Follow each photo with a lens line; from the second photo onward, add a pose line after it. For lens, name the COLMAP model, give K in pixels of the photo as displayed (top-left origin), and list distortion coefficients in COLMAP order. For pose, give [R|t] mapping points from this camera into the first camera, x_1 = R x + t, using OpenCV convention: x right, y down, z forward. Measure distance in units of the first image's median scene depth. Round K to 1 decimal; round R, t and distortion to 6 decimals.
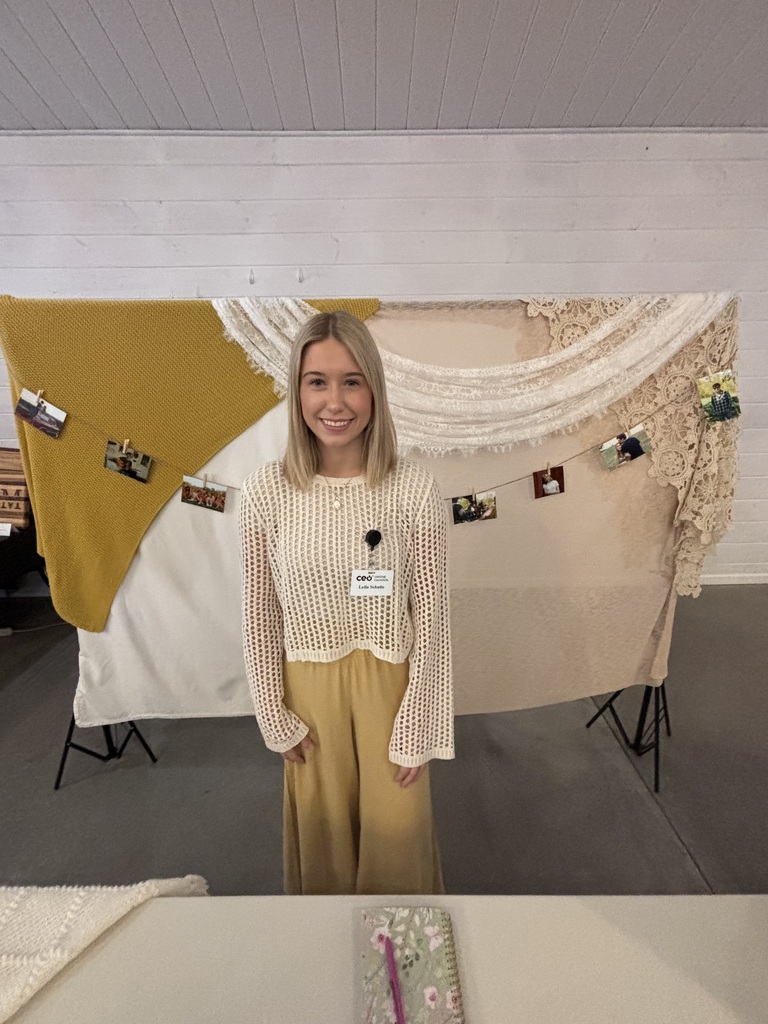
lens RADIAL K [[415.2, 0, 392.0], [0, 415.2, 502.8], [0, 0, 1]] dist [-0.013178, 0.000607]
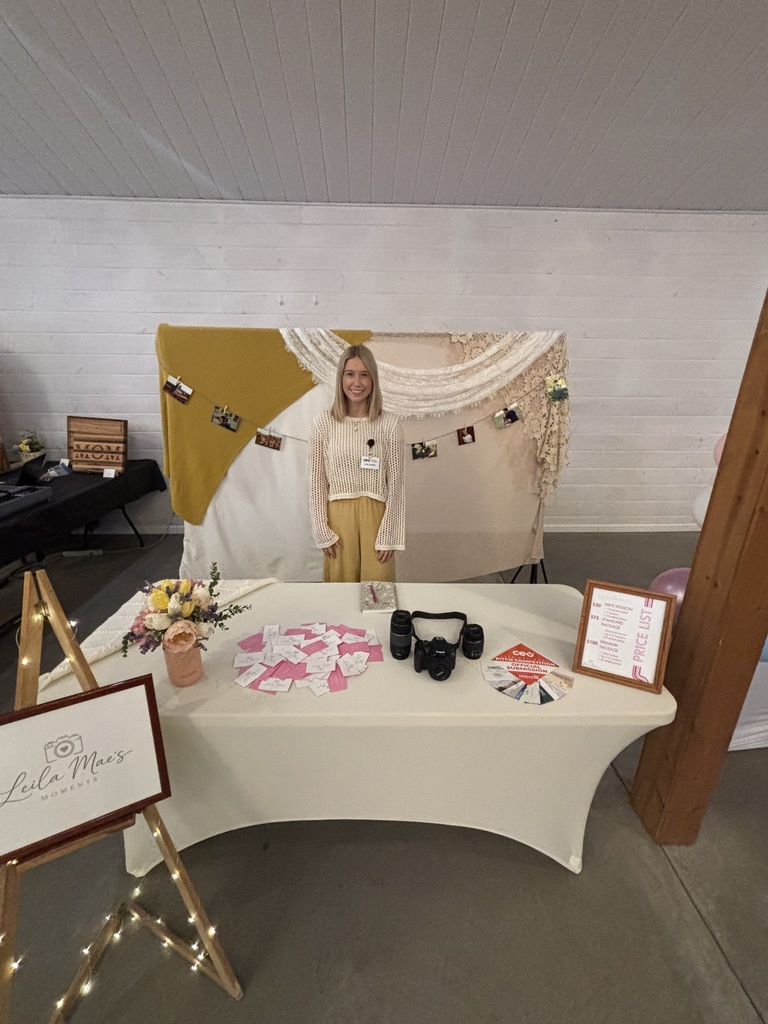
lens RADIAL K [[435.0, 0, 383.9], [0, 435.0, 517.5], [0, 0, 1]] dist [-0.001367, 0.000814]
pose [[0.999435, 0.009602, 0.032196, -0.029253], [-0.010236, 0.999755, 0.019604, 0.285457], [-0.032000, -0.019922, 0.999289, -0.904345]]
